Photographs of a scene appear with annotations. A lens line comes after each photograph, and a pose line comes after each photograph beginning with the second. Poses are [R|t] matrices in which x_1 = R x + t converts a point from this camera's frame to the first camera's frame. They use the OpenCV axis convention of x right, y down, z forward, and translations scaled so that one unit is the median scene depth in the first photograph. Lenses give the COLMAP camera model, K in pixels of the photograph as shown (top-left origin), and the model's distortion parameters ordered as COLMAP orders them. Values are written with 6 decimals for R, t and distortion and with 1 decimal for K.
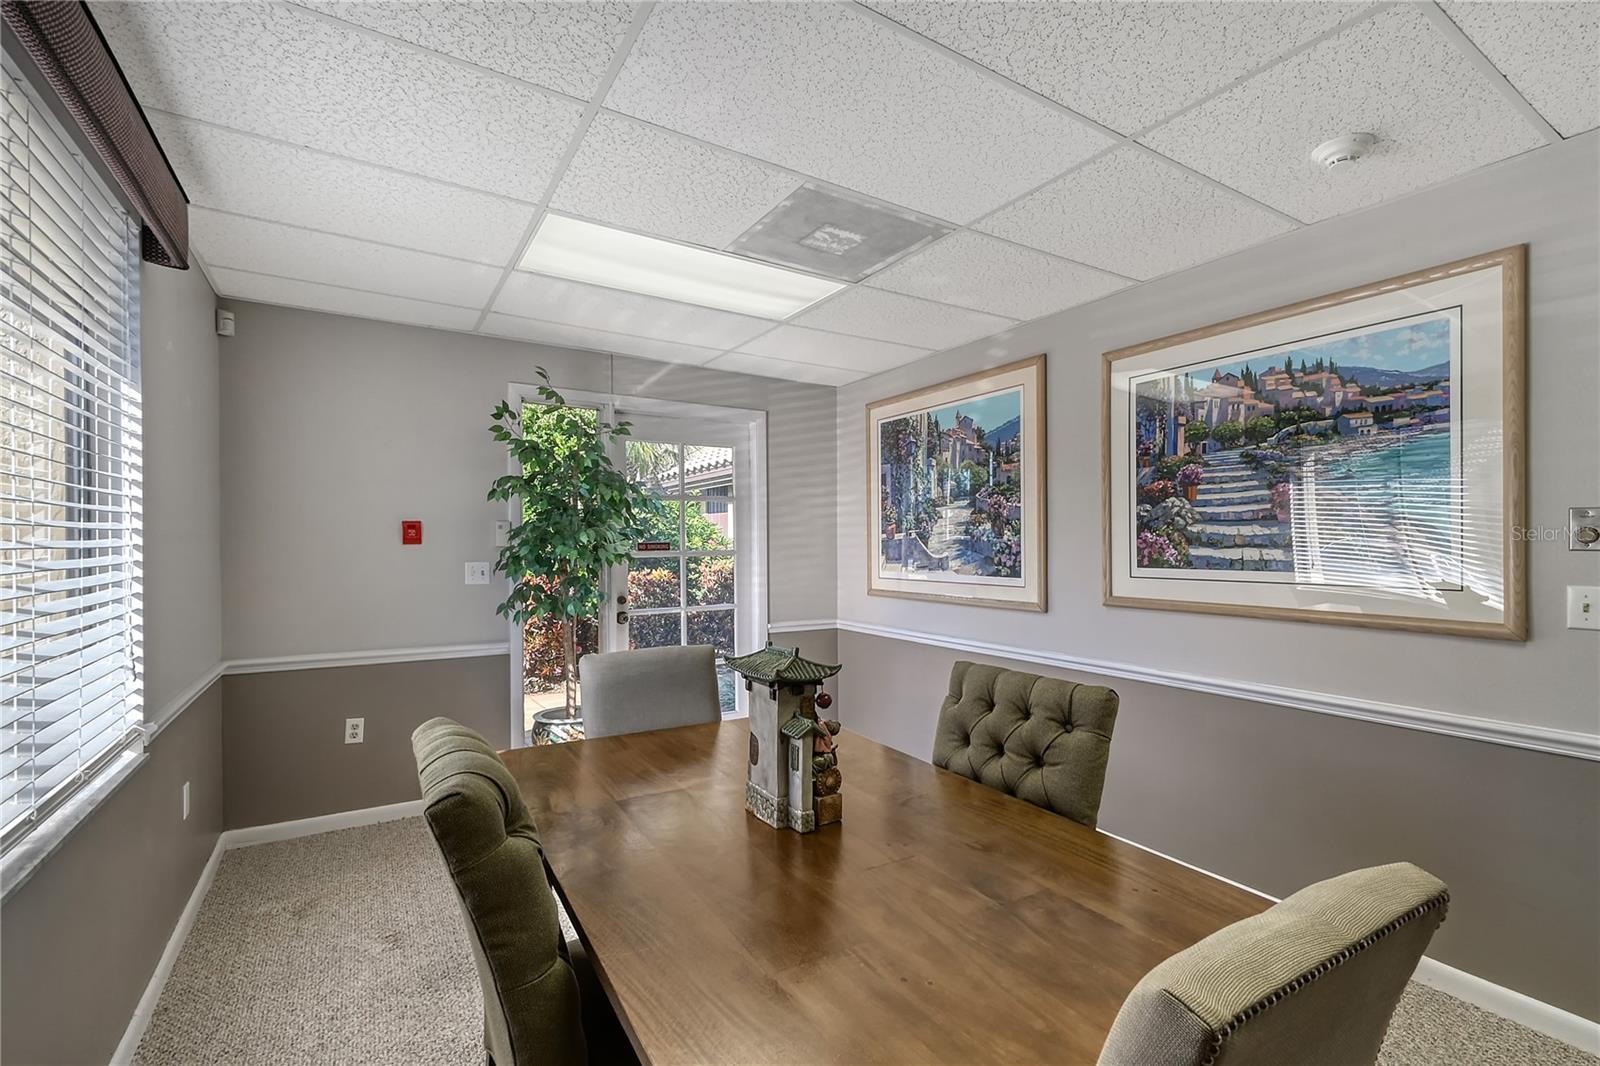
lens RADIAL K [[710.5, 0, 807.4], [0, 710.5, 540.7], [0, 0, 1]] dist [0.001509, 0.000022]
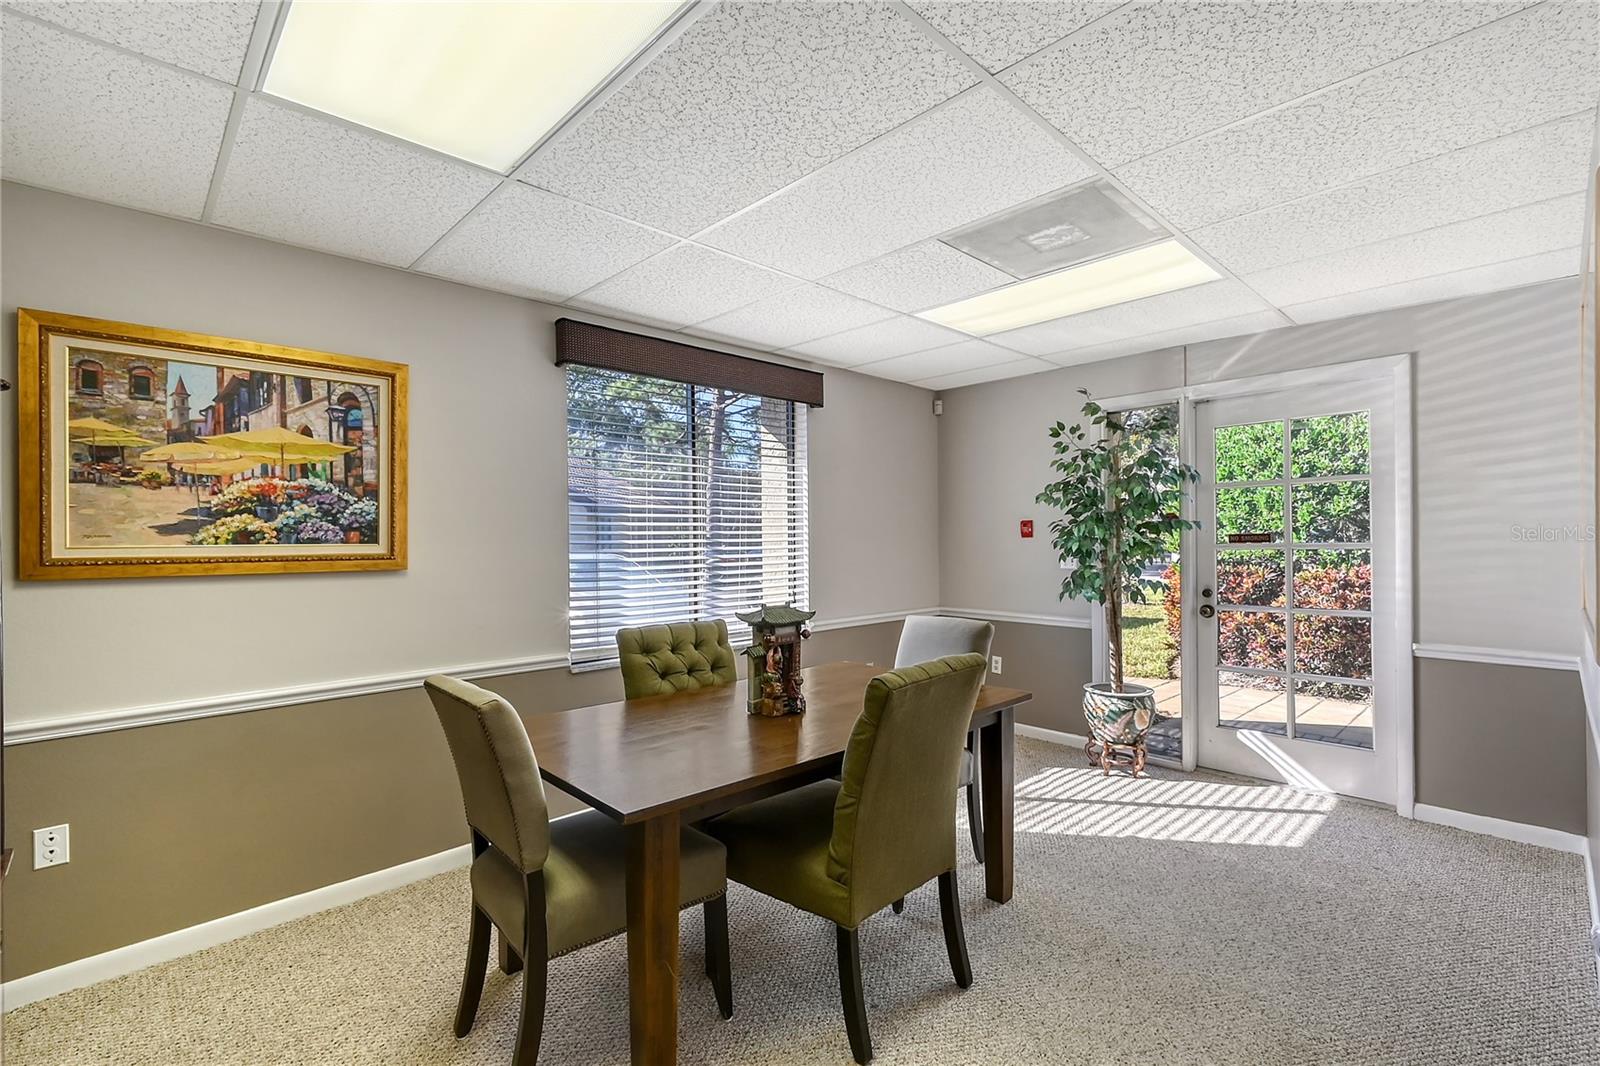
lens RADIAL K [[710.5, 0, 807.4], [0, 710.5, 540.7], [0, 0, 1]] dist [0.001509, 0.000022]
pose [[0.199088, -0.002713, -0.979978, 0.721247], [0.006683, 0.999977, -0.001411, 0.010667], [0.979959, -0.006269, 0.199102, 0.328129]]
